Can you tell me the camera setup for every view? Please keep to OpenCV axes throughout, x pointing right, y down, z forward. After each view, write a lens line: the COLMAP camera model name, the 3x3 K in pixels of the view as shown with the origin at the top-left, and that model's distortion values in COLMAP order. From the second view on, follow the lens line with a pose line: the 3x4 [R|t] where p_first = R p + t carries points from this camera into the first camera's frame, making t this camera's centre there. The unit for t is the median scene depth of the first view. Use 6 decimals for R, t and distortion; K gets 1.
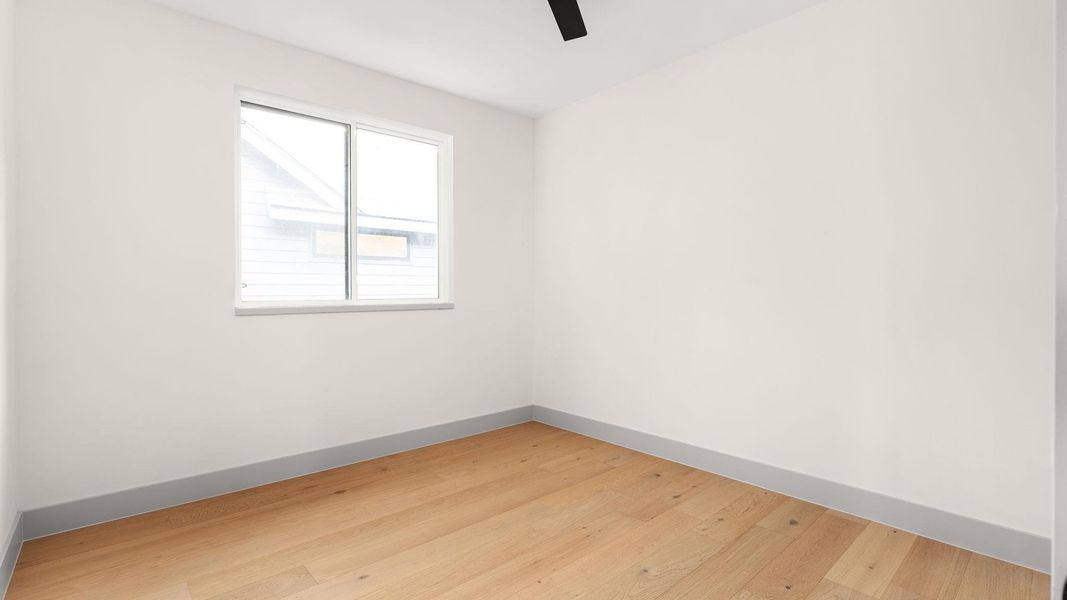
lens RADIAL K [[480.5, 0, 533.2], [0, 480.5, 297.8], [0, 0, 1]] dist [-0.001778, 0.000082]
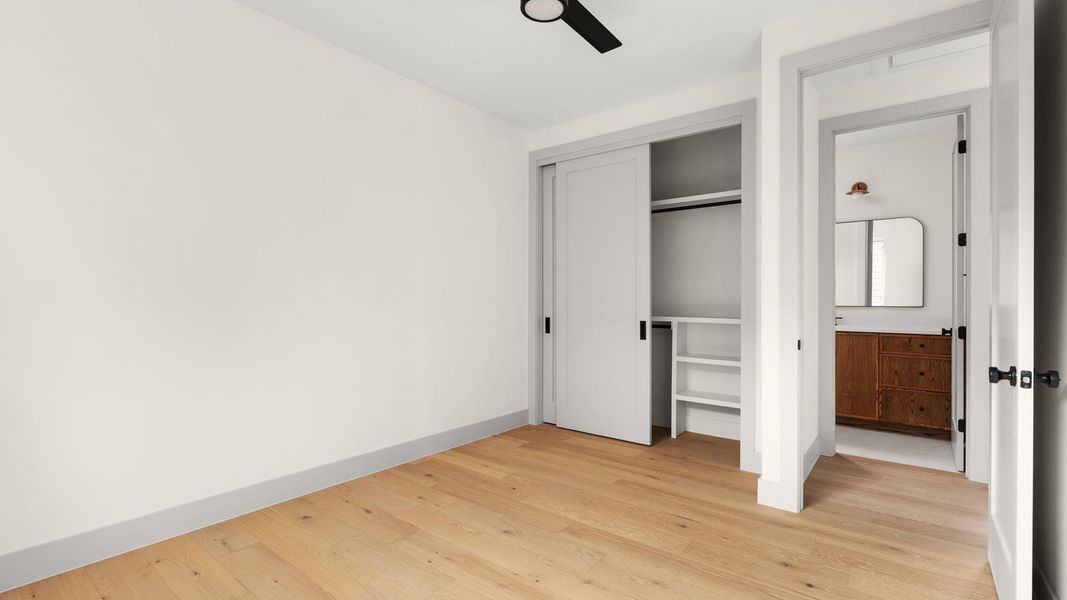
lens RADIAL K [[480.5, 0, 533.2], [0, 480.5, 297.8], [0, 0, 1]] dist [-0.001778, 0.000082]
pose [[-0.183413, 0.004896, 0.983024, -0.740576], [0.006334, 0.999973, -0.003799, -0.007765], [-0.983015, 0.005530, -0.183439, 0.887676]]
